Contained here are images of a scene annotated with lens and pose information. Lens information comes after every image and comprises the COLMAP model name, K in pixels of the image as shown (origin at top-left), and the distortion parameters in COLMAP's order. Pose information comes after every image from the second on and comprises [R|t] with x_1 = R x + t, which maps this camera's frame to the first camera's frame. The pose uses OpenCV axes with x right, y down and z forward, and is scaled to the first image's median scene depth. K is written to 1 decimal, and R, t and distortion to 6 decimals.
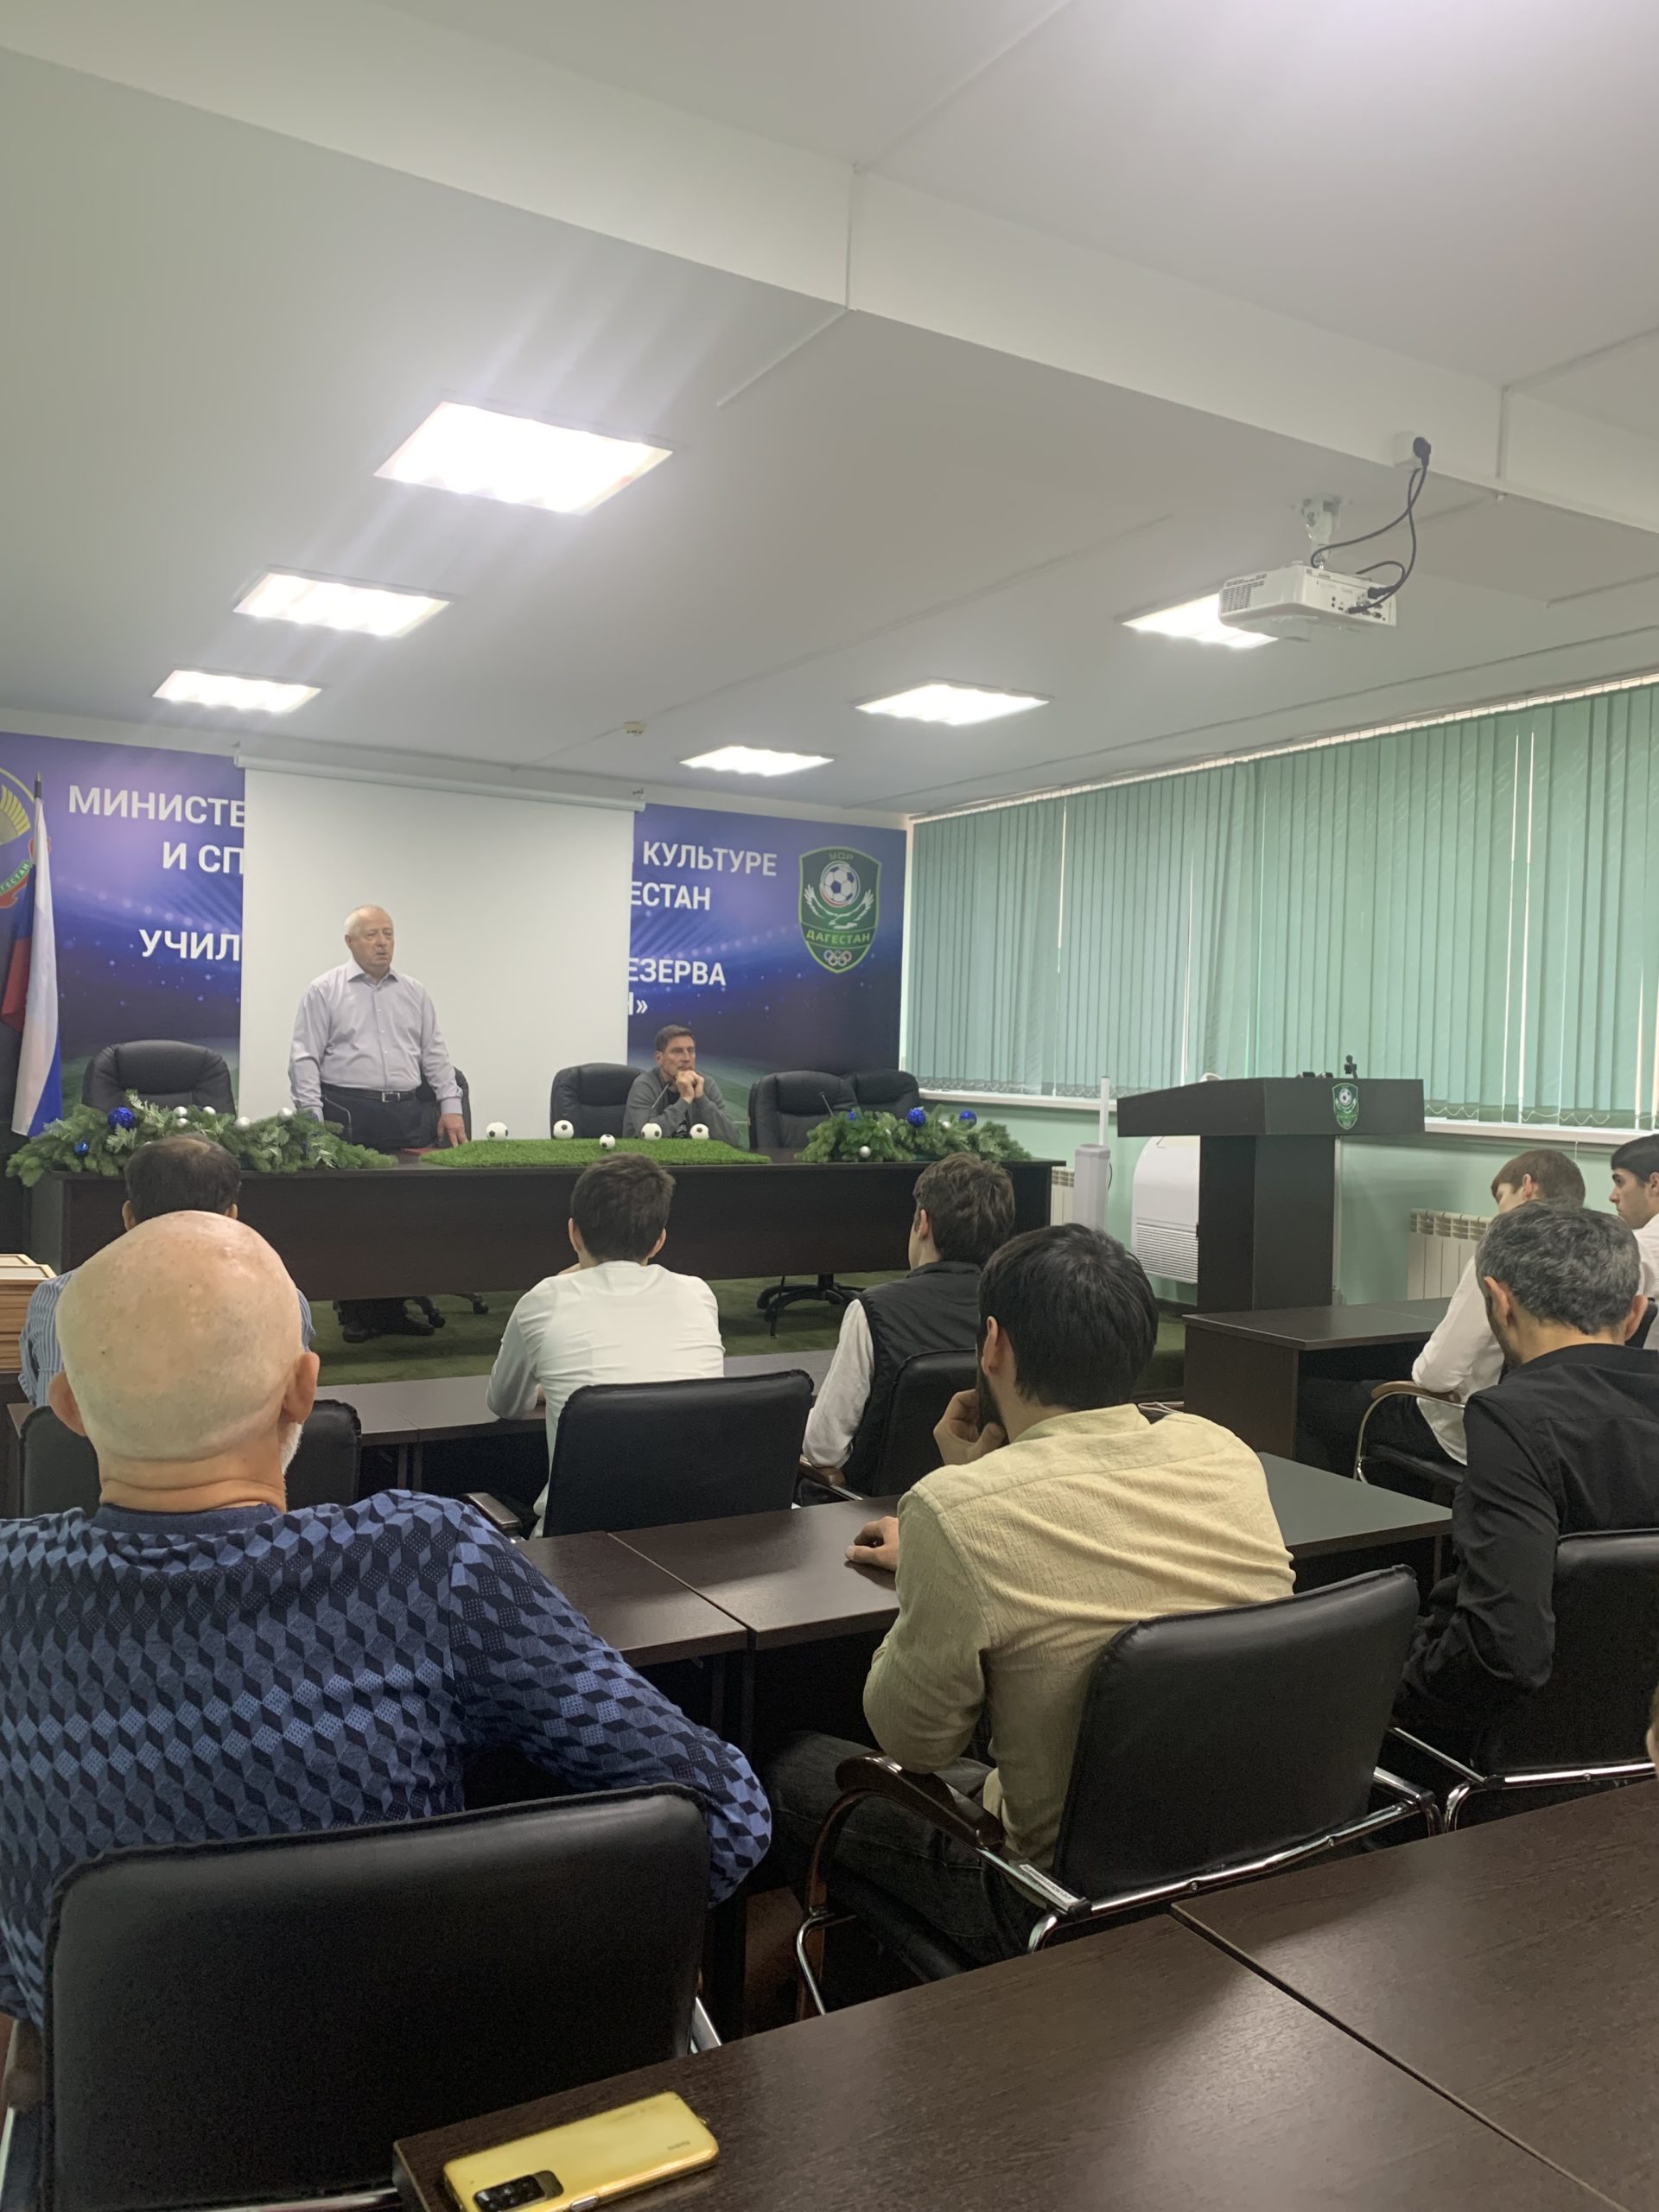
lens RADIAL K [[1714.5, 0, 834.1], [0, 1714.5, 1065.8], [0, 0, 1]] dist [0.055863, -0.051474]
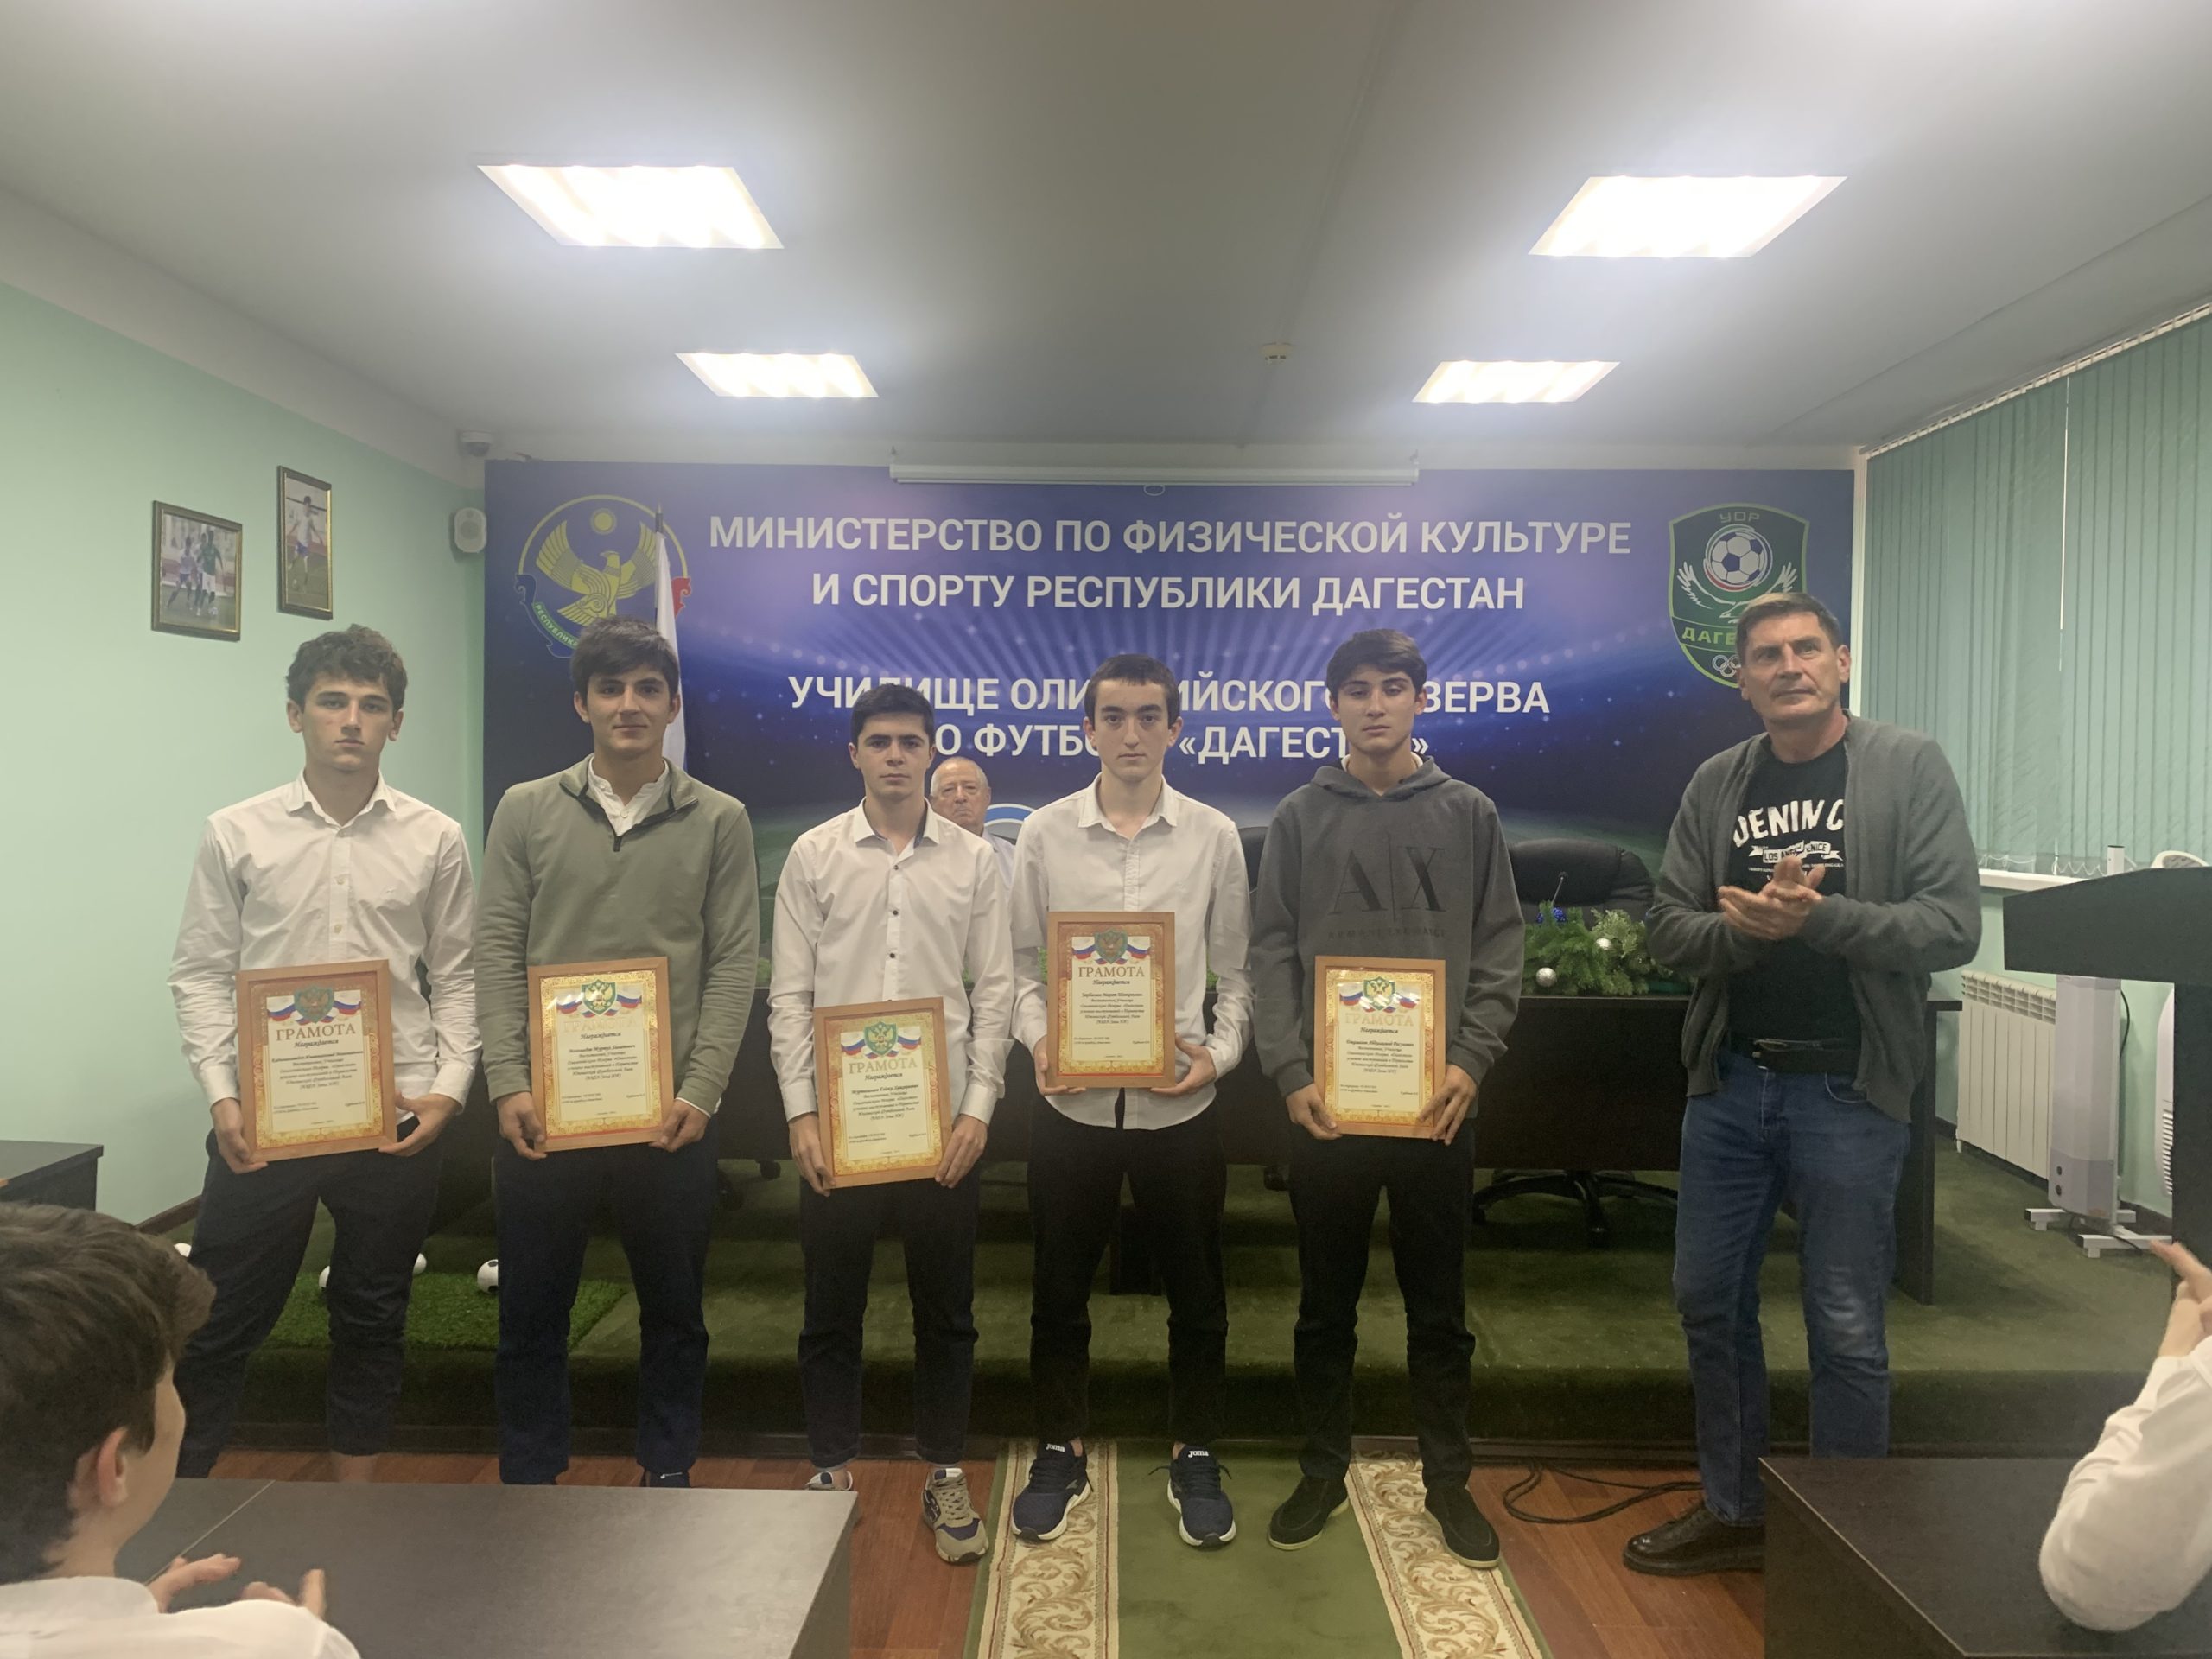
lens RADIAL K [[1714.5, 0, 1088.1], [0, 1714.5, 843.8], [0, 0, 1]] dist [0.055863, -0.051474]
pose [[0.852915, 0.000577, -0.522049, 0.152819], [0.011894, 0.999718, 0.020537, -0.009443], [0.521914, -0.023726, 0.852668, 0.293853]]
